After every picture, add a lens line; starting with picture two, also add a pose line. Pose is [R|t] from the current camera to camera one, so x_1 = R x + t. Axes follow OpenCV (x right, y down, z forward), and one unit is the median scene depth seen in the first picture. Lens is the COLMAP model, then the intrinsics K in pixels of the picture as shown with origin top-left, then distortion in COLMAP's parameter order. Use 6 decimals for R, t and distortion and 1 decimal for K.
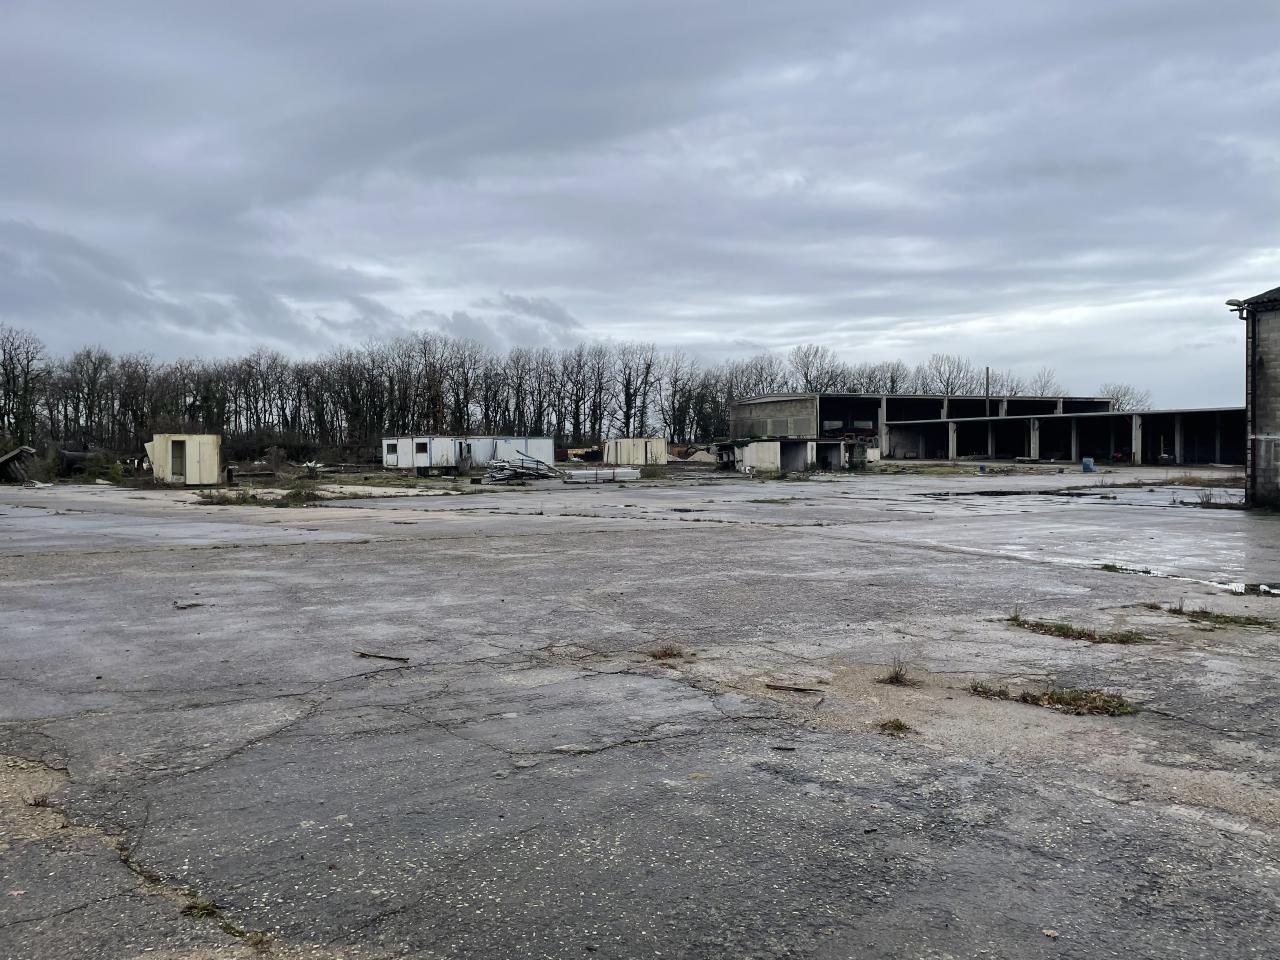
lens RADIAL K [[965.6, 0, 639.1], [0, 965.6, 472.4], [0, 0, 1]] dist [0.097025, -0.109753]
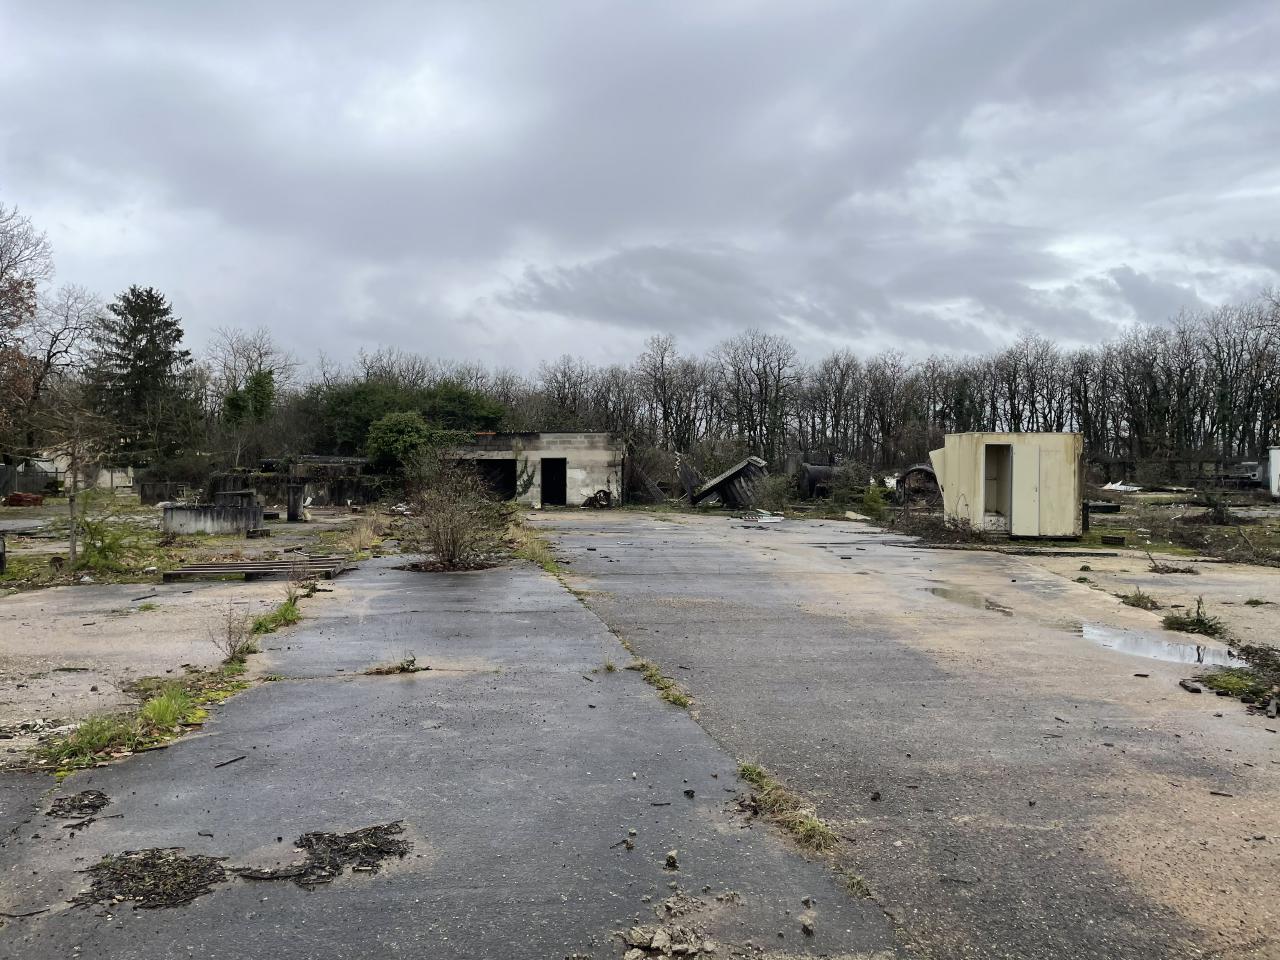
lens RADIAL K [[965.6, 0, 641.5], [0, 965.6, 471.1], [0, 0, 1]] dist [0.097025, -0.109753]
pose [[0.761761, 0.014456, -0.647697, -0.169736], [-0.025125, 0.999658, -0.007238, -0.006624], [0.647371, 0.021787, 0.761863, 0.300603]]
